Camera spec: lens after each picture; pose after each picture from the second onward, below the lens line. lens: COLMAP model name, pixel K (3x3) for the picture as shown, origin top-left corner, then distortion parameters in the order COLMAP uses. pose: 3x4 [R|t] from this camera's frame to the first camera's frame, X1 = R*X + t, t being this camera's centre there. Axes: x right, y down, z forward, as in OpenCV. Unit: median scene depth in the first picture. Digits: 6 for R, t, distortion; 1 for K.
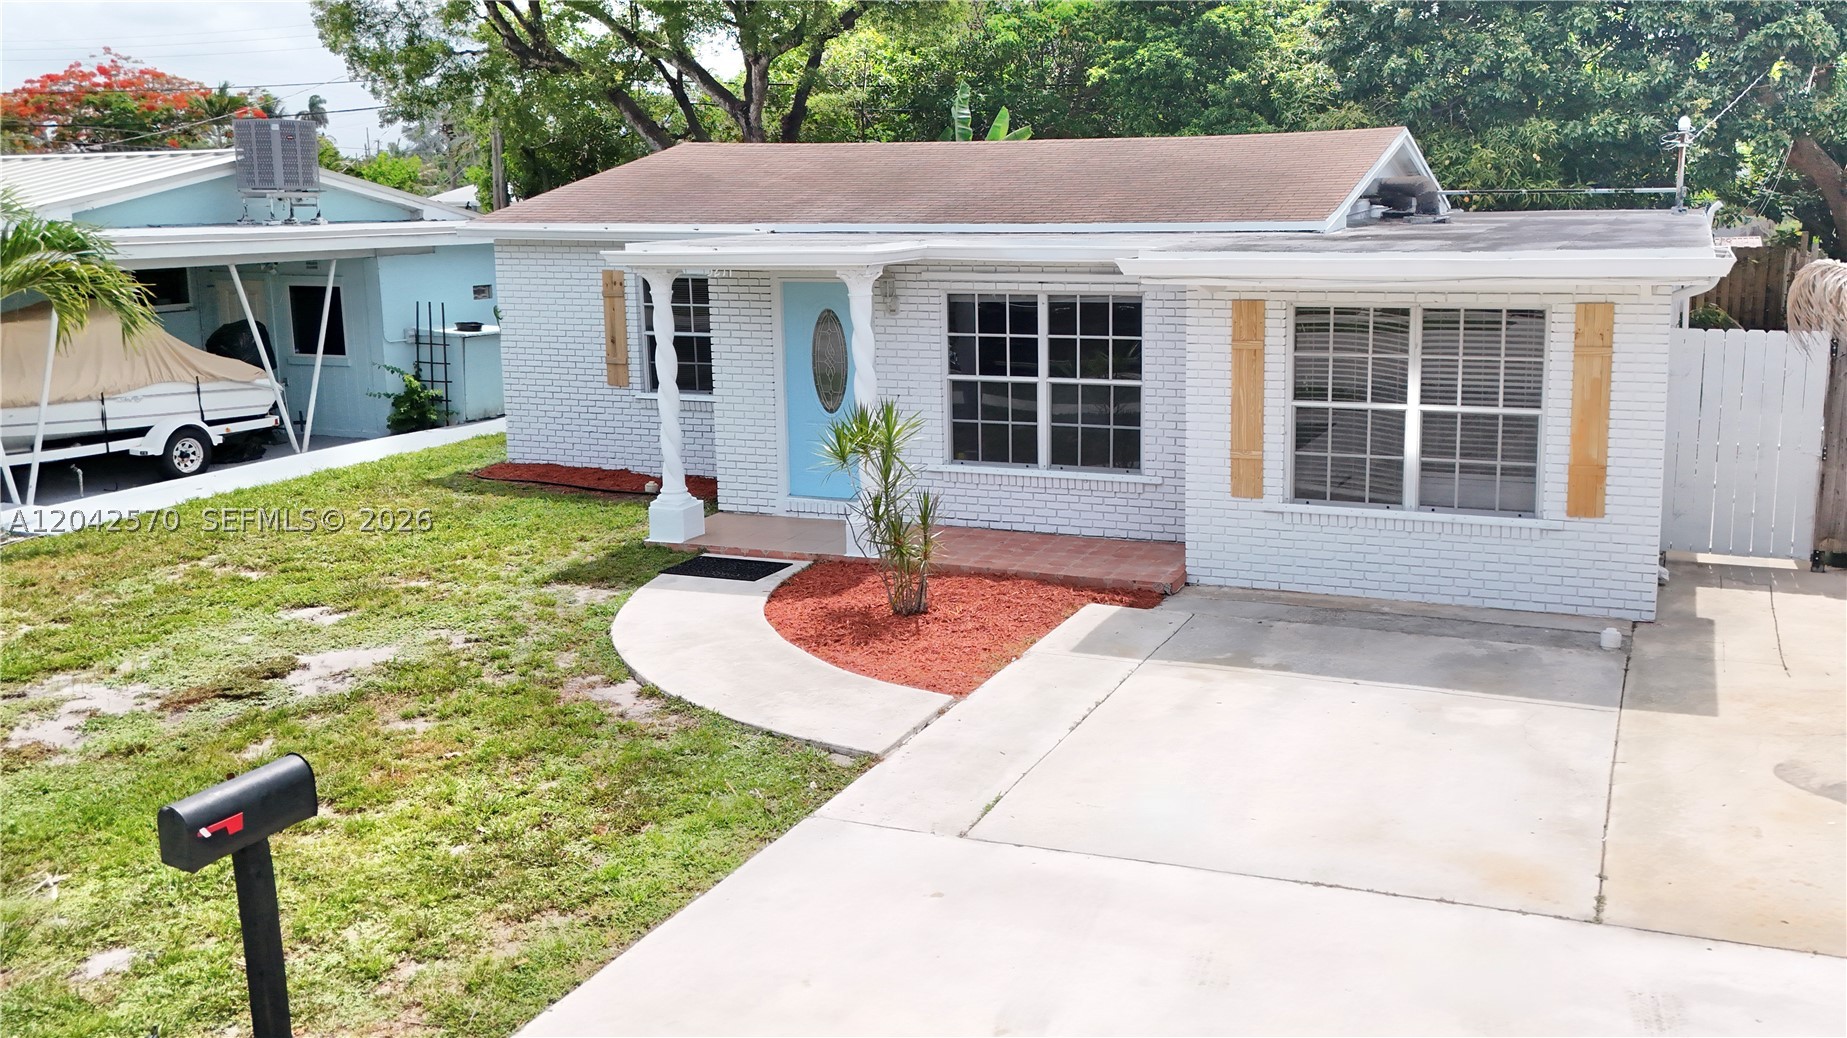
lens RADIAL K [[1707.6, 0, 1014.1], [0, 1707.6, 453.6], [0, 0, 1]] dist [0.111865, -0.207648]
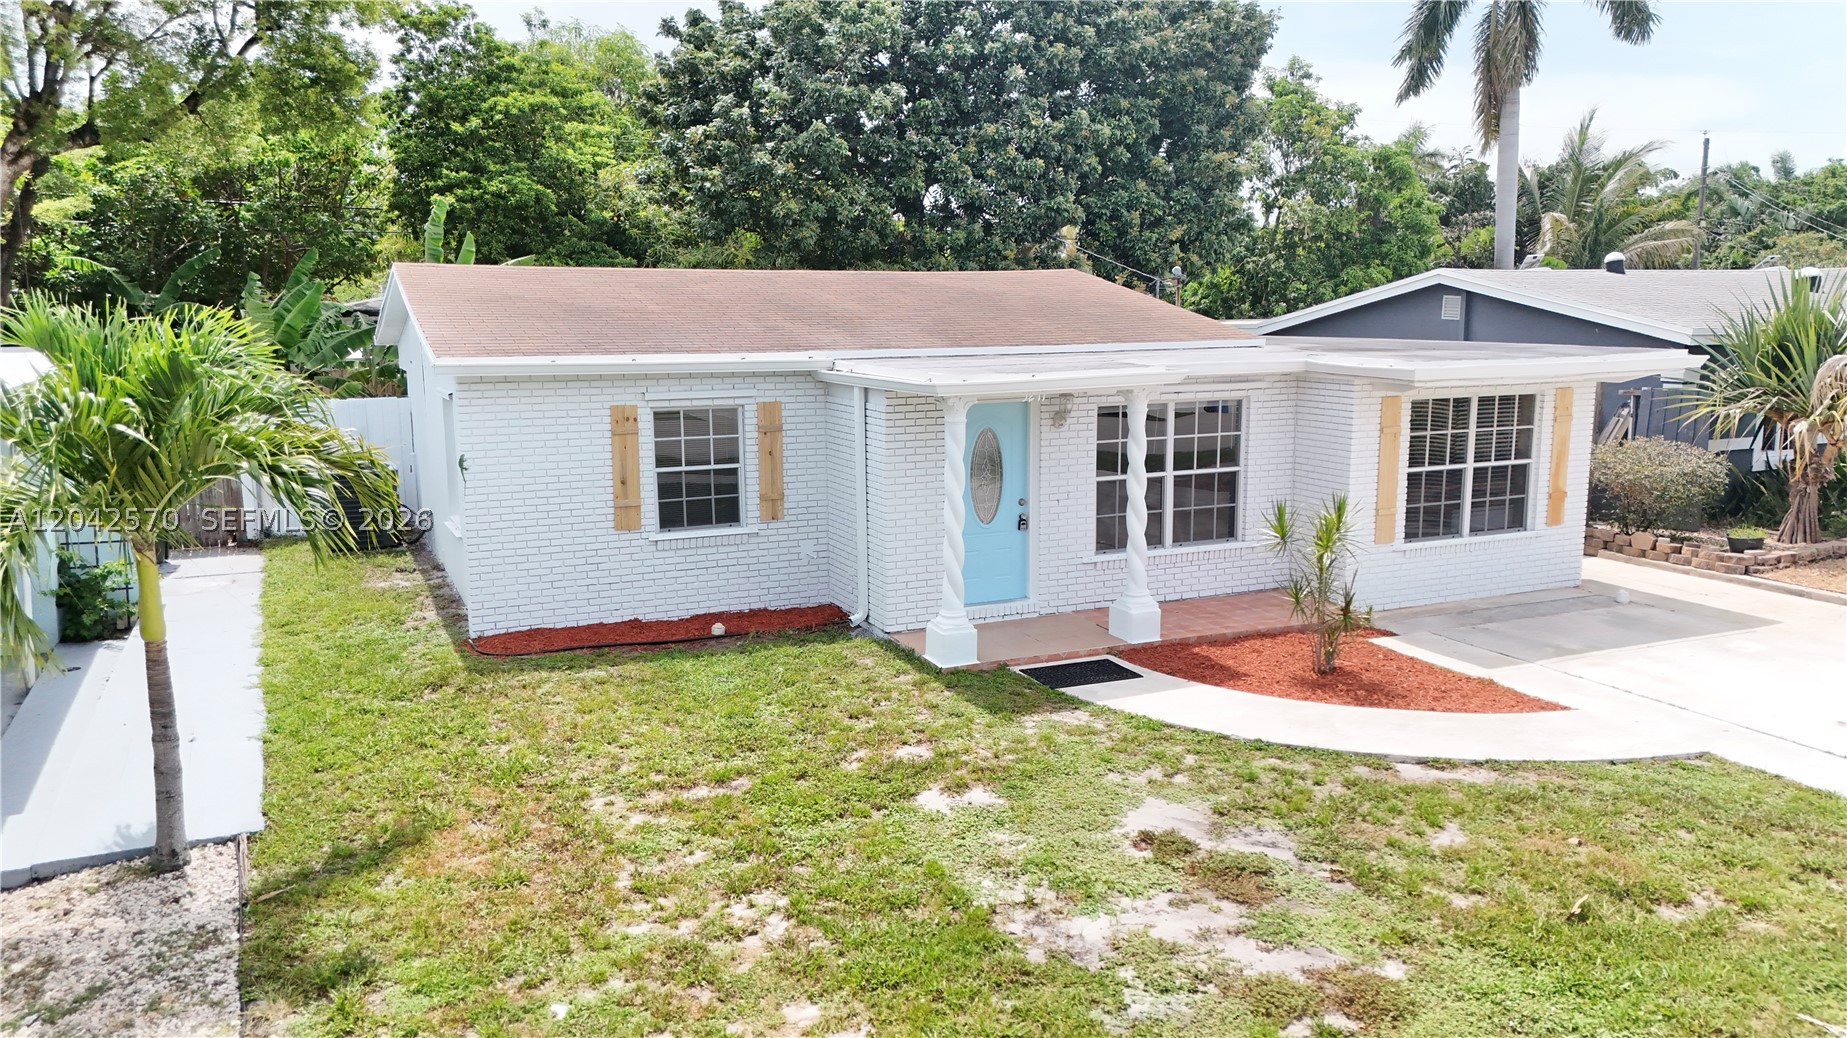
lens RADIAL K [[1387.9, 0, 923.5], [0, 1387.9, 519.0], [0, 0, 1]] dist [0.044202, -0.002310]
pose [[0.685786, -0.109721, 0.719485, -0.904227], [0.111890, 0.992713, 0.044738, -0.083444], [-0.719151, 0.049823, 0.693066, 0.499824]]
